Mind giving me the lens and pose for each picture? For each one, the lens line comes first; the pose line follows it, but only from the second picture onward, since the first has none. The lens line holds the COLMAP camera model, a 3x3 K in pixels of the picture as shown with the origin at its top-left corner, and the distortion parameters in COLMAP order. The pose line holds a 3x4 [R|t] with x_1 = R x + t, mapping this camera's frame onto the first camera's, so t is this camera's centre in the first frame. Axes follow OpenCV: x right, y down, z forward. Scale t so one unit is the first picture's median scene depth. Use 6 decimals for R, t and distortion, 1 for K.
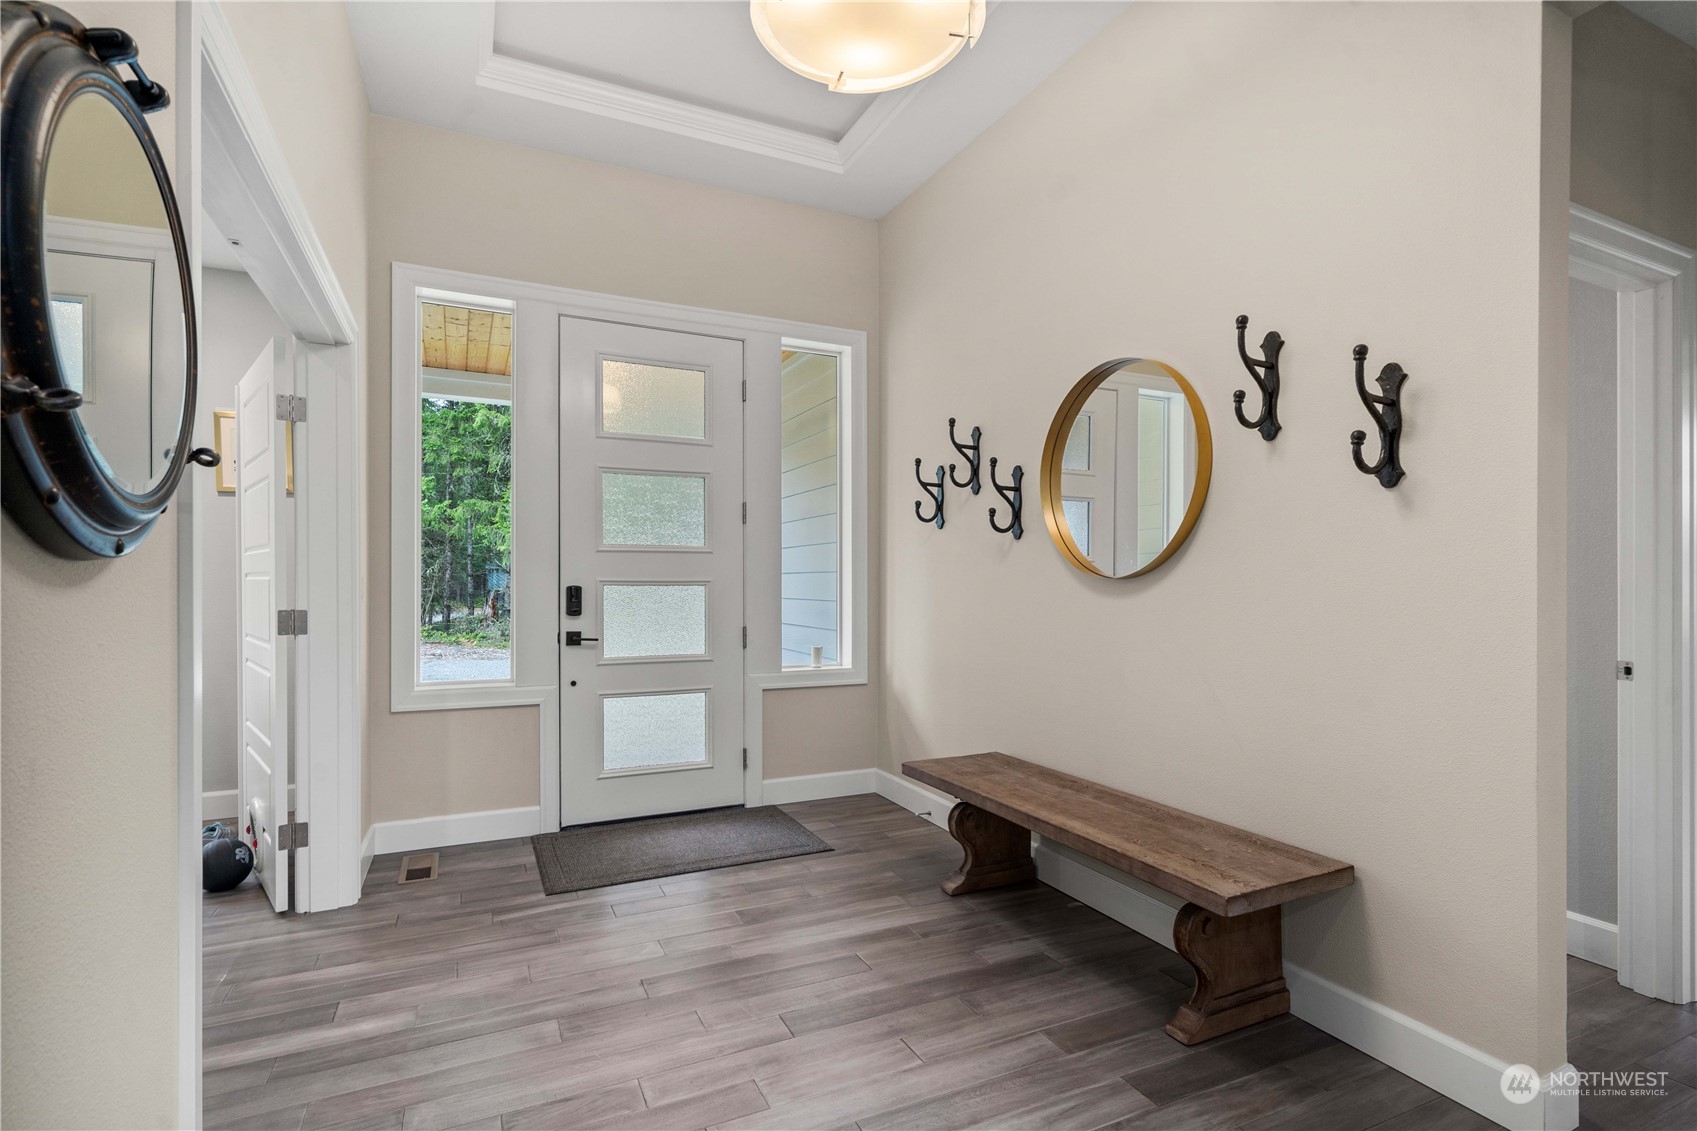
lens RADIAL K [[795.7, 0, 850.4], [0, 795.7, 577.0], [0, 0, 1]] dist [-0.001056, -0.000089]
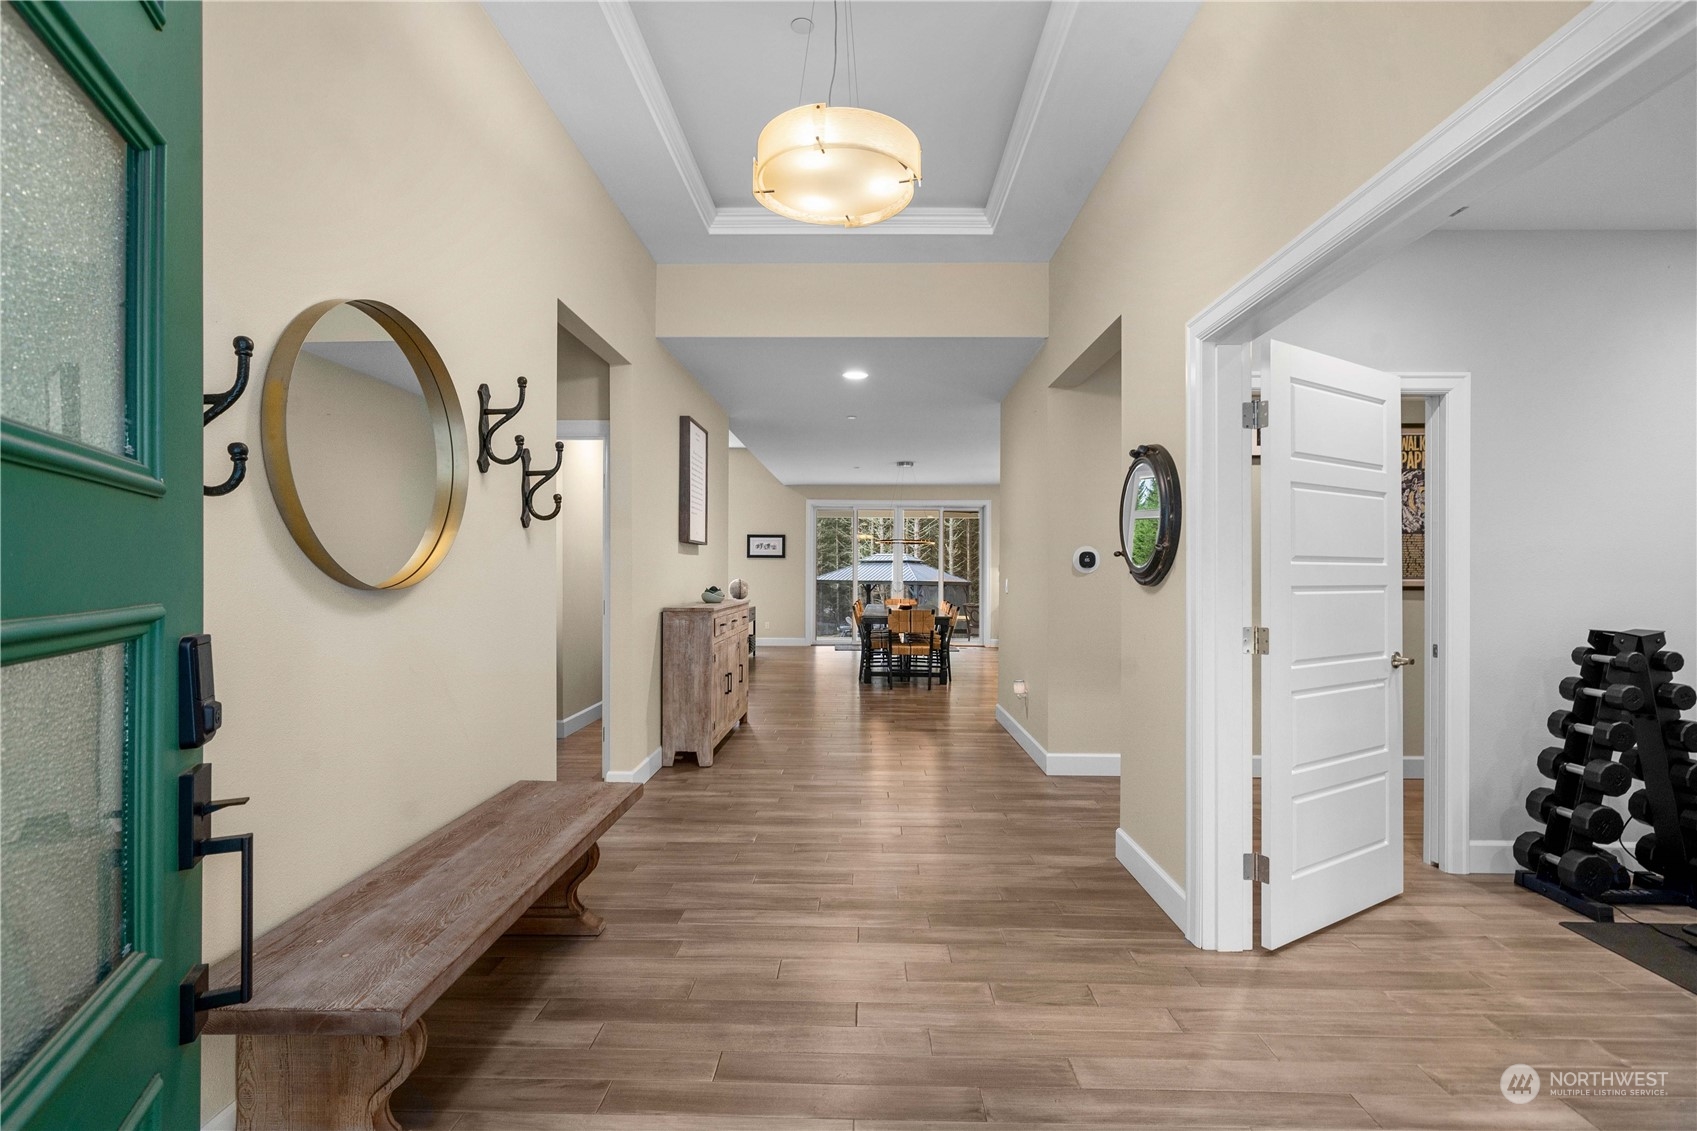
lens RADIAL K [[762.7, 0, 850.2], [0, 762.7, 570.3], [0, 0, 1]] dist [-0.000619, -0.000151]
pose [[-0.892882, -0.005085, 0.450261, -0.473029], [-0.008953, 0.999939, -0.006462, -0.018219], [-0.450201, -0.009801, -0.892874, 1.717520]]
